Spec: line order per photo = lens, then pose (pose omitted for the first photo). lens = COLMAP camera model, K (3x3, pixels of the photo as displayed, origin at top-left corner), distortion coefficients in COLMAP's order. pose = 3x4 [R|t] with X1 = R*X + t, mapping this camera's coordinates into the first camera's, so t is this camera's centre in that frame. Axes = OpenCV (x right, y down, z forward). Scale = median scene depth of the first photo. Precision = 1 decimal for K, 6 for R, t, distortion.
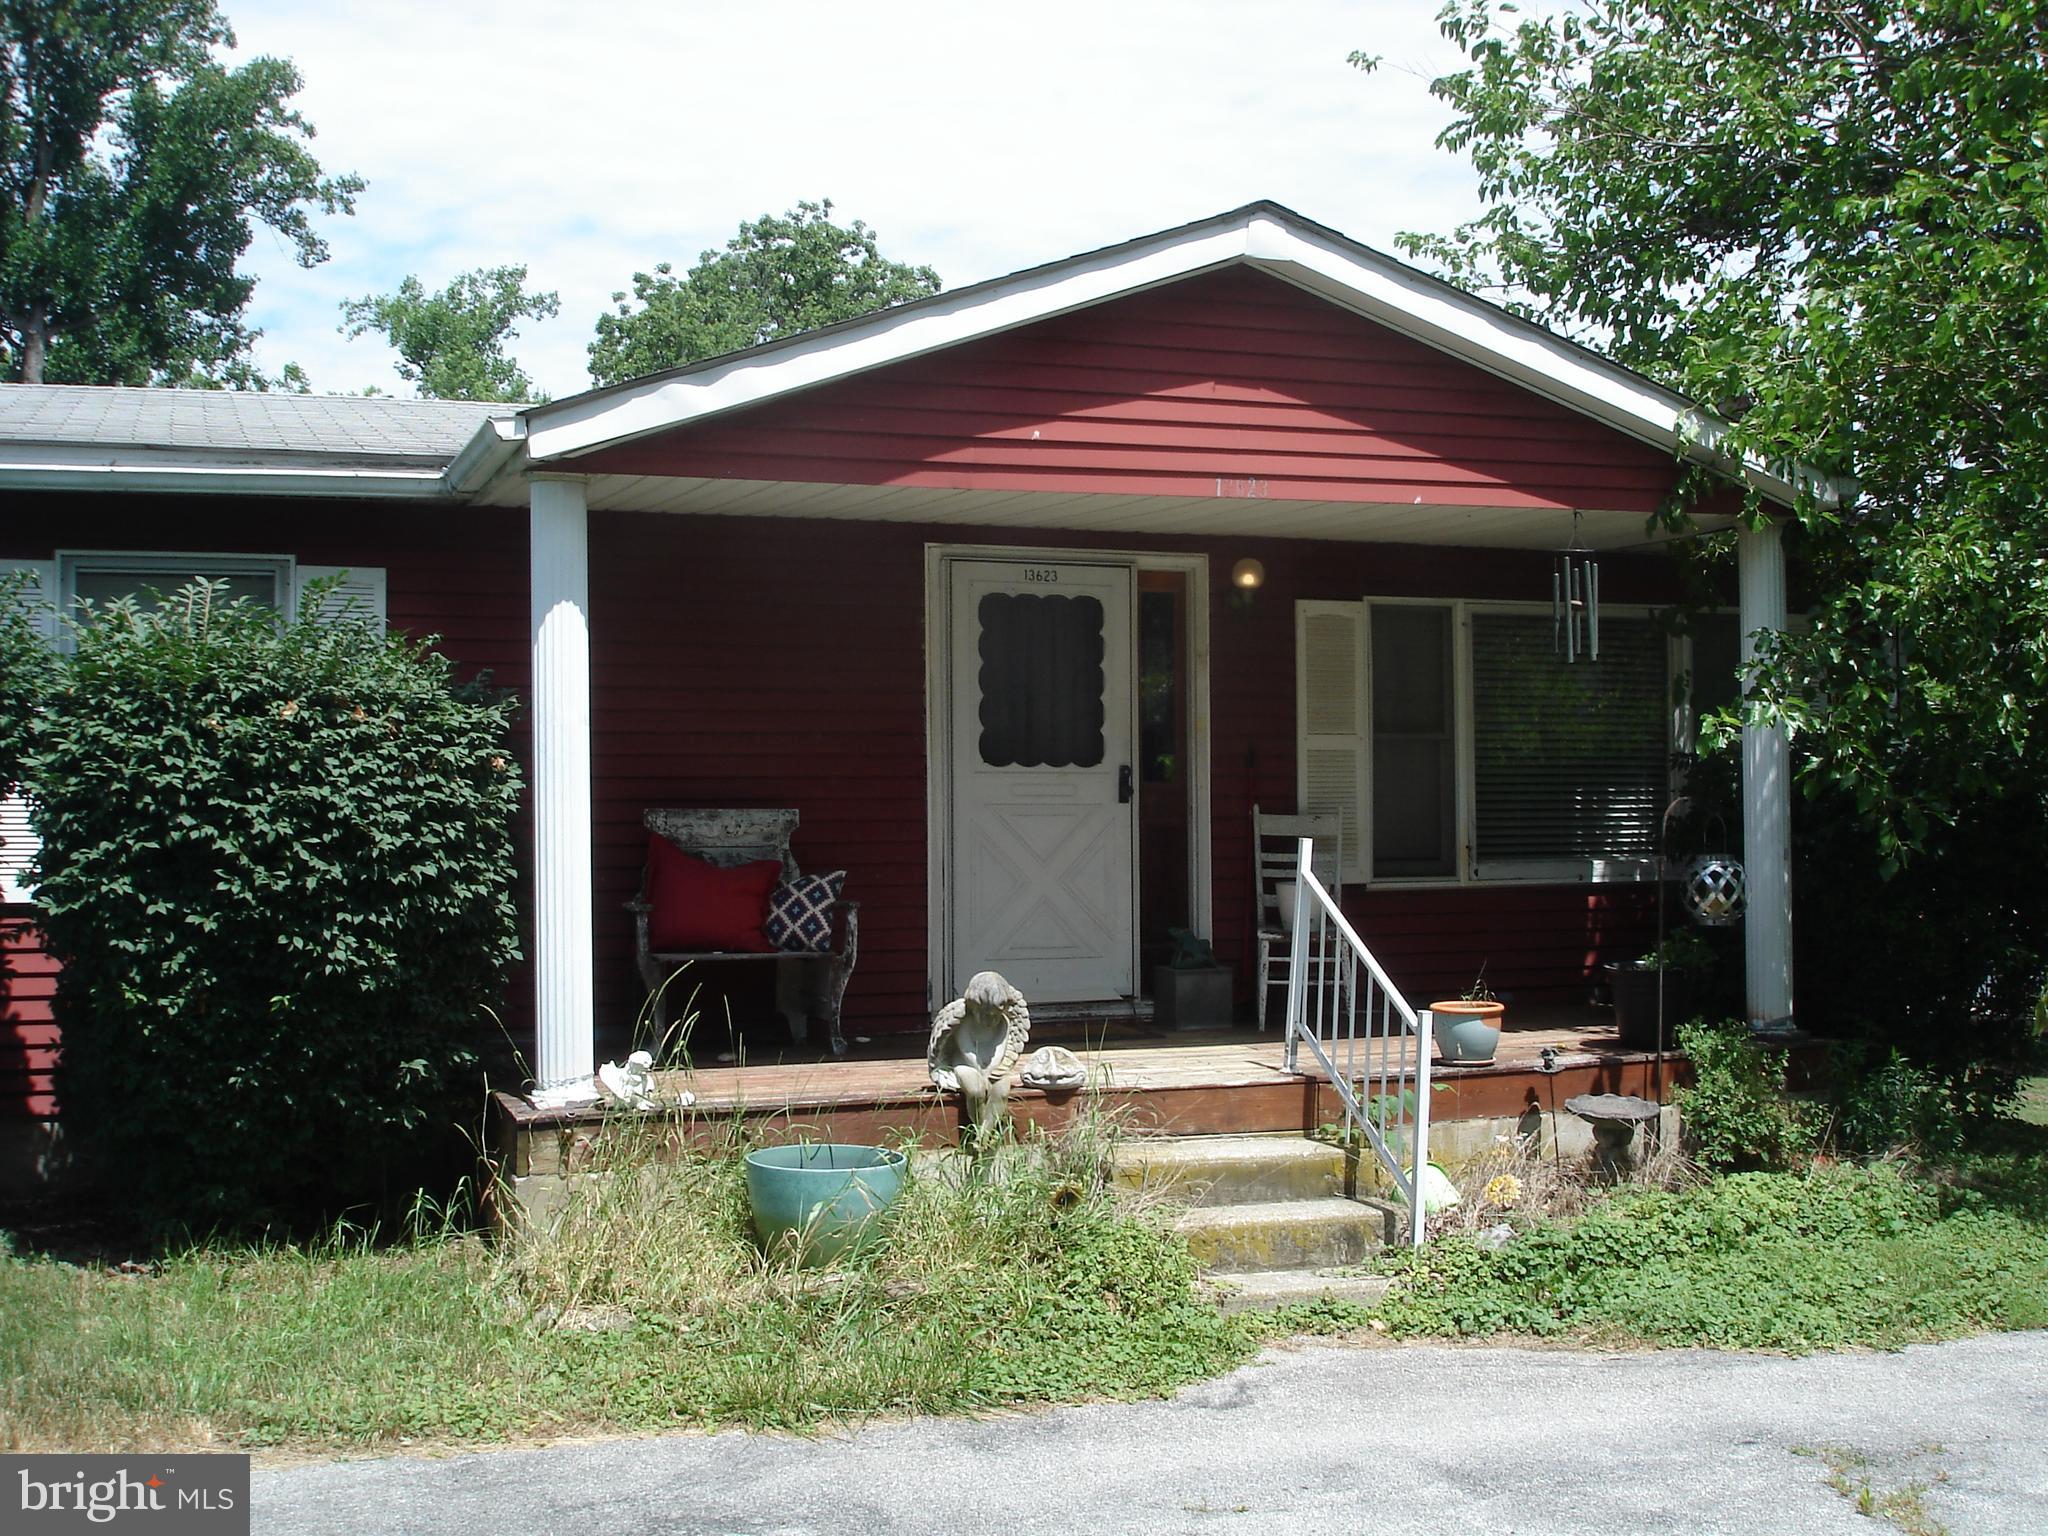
lens RADIAL K [[2307.8, 0, 1024.0], [0, 2307.8, 768.0], [0, 0, 1]] dist [-0.071412, -0.144164]
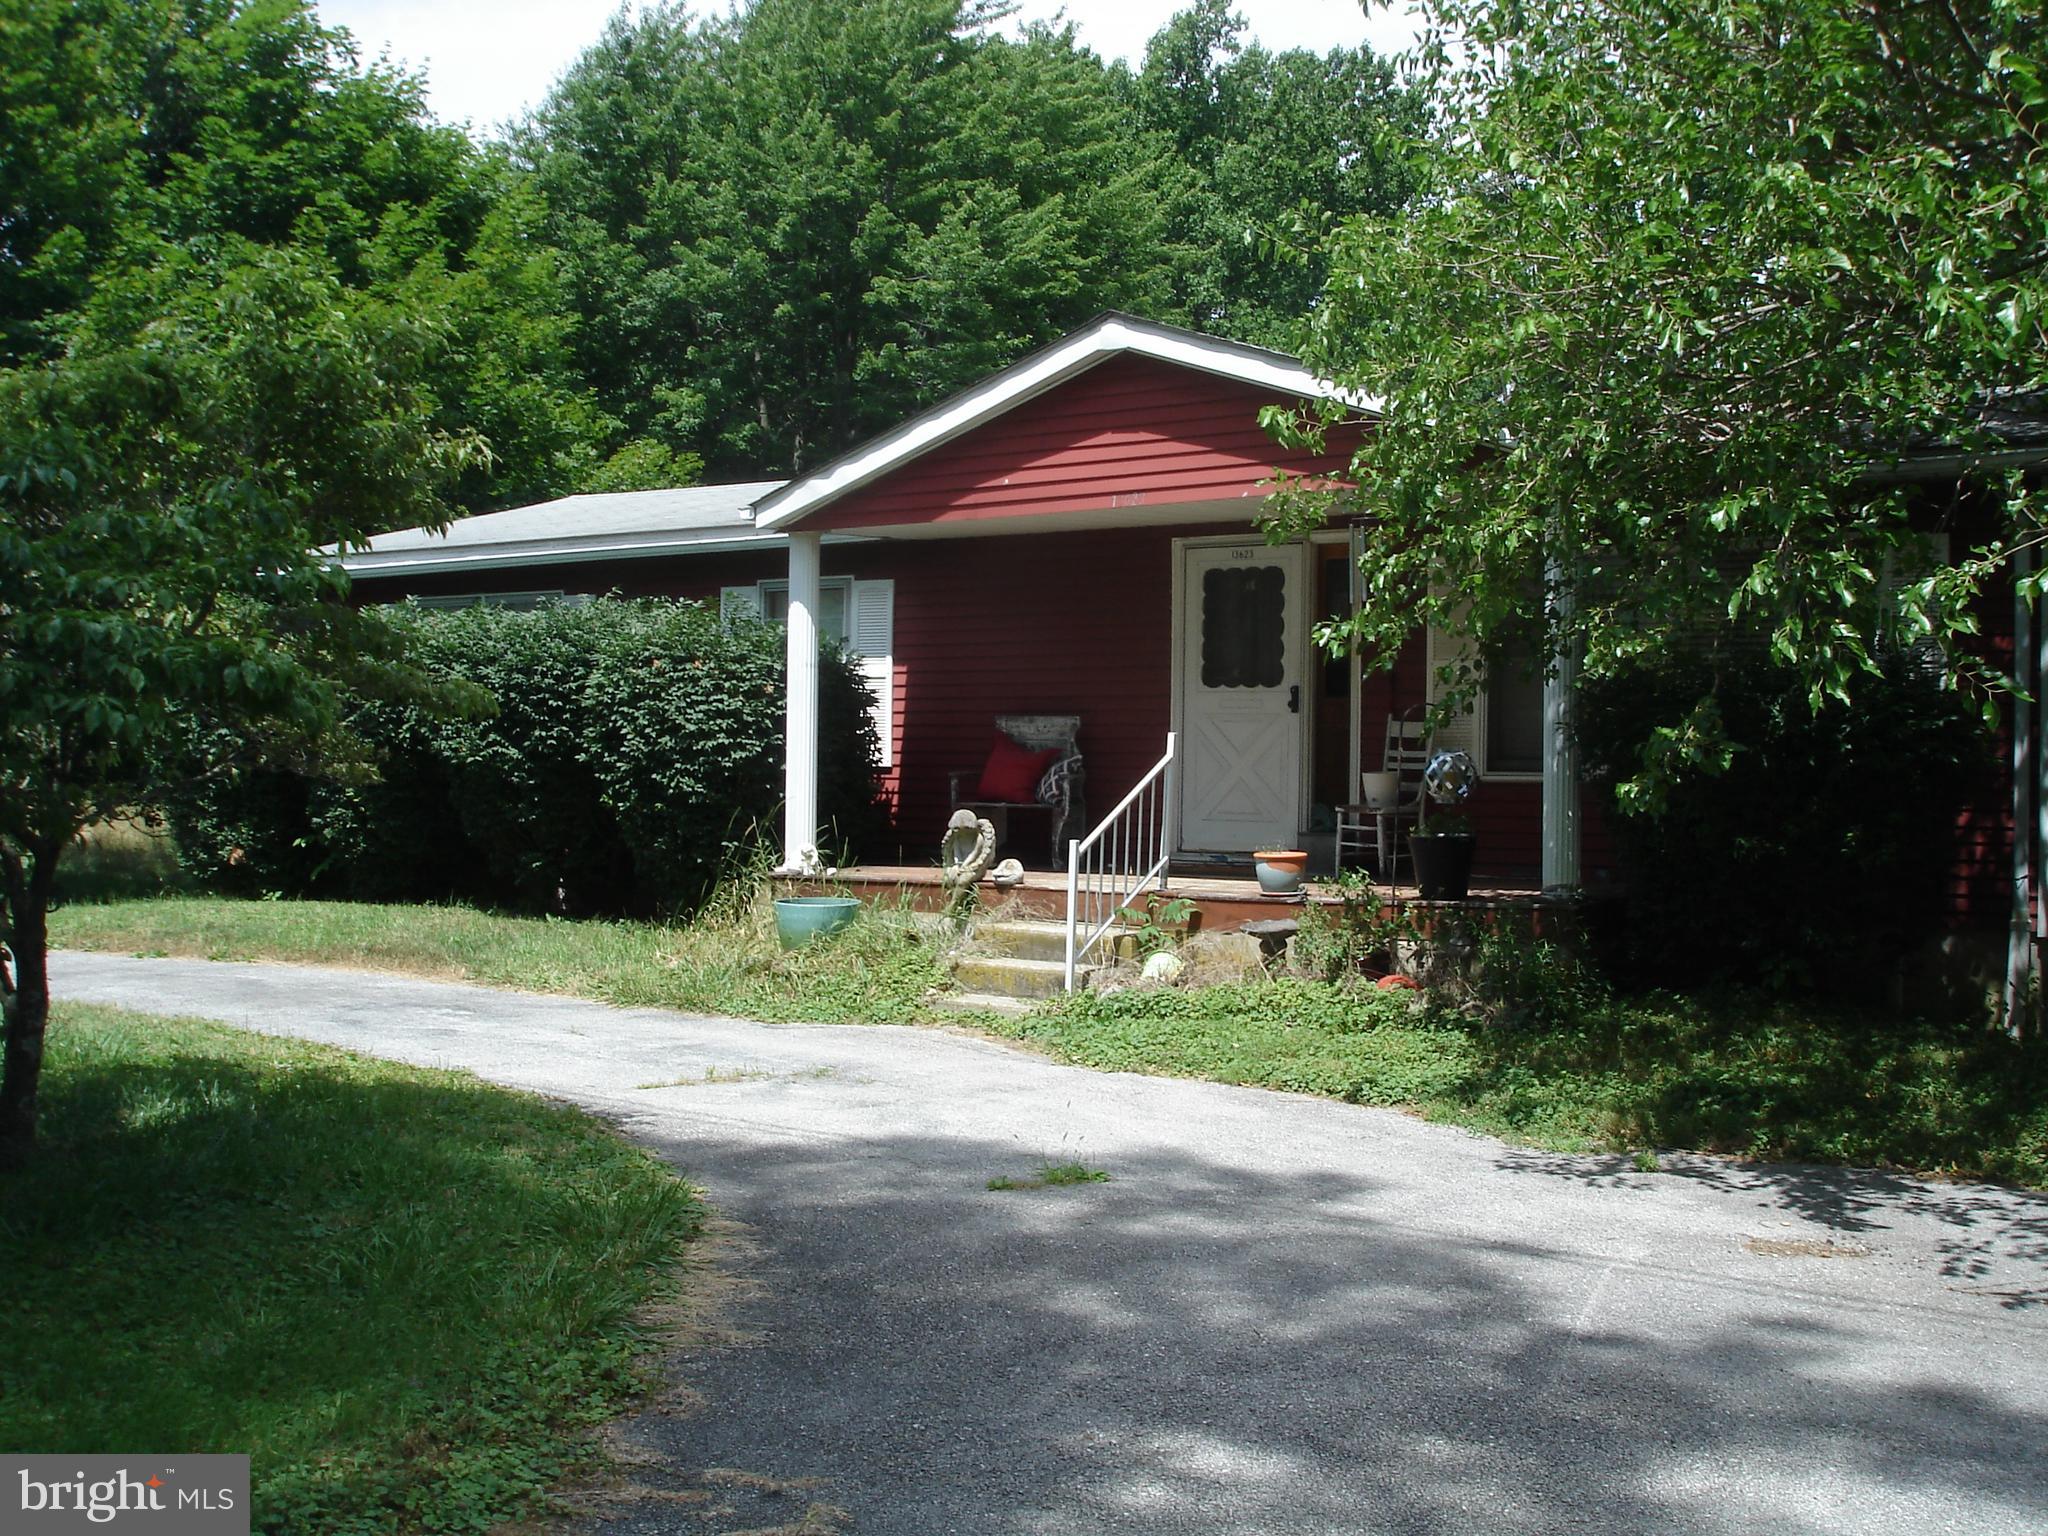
lens RADIAL K [[2307.8, 0, 1024.0], [0, 2307.8, 768.0], [0, 0, 1]] dist [-0.071412, -0.144164]
pose [[0.566053, 0.013885, -0.824252, 1.322100], [0.005248, 0.999777, 0.020446, 0.023200], [0.824352, -0.015900, 0.565854, 0.087192]]
